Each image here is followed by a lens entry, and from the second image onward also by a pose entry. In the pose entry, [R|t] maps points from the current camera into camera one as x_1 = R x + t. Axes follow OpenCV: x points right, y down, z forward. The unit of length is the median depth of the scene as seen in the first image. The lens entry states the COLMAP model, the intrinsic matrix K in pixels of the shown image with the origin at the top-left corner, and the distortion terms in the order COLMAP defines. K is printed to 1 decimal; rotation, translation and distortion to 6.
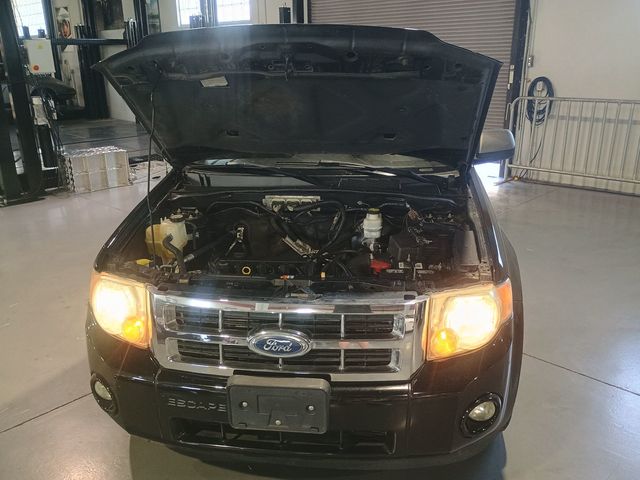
lens RADIAL K [[550.1, 0, 320.0], [0, 550.1, 240.0], [0, 0, 1]] dist [0.029674, -0.001984]
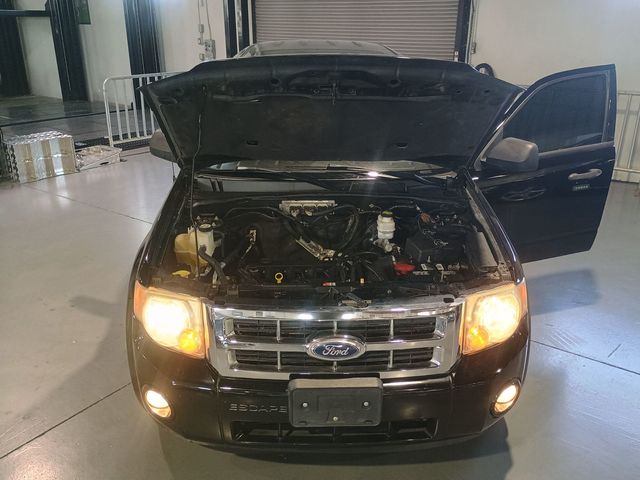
lens RADIAL K [[550.1, 0, 320.0], [0, 550.1, 240.0], [0, 0, 1]] dist [0.029674, -0.001984]
pose [[0.989437, -0.035748, 0.140489, -0.227000], [0.028161, 0.998055, 0.055624, -0.080272], [-0.142204, -0.051080, 0.988518, -0.061240]]
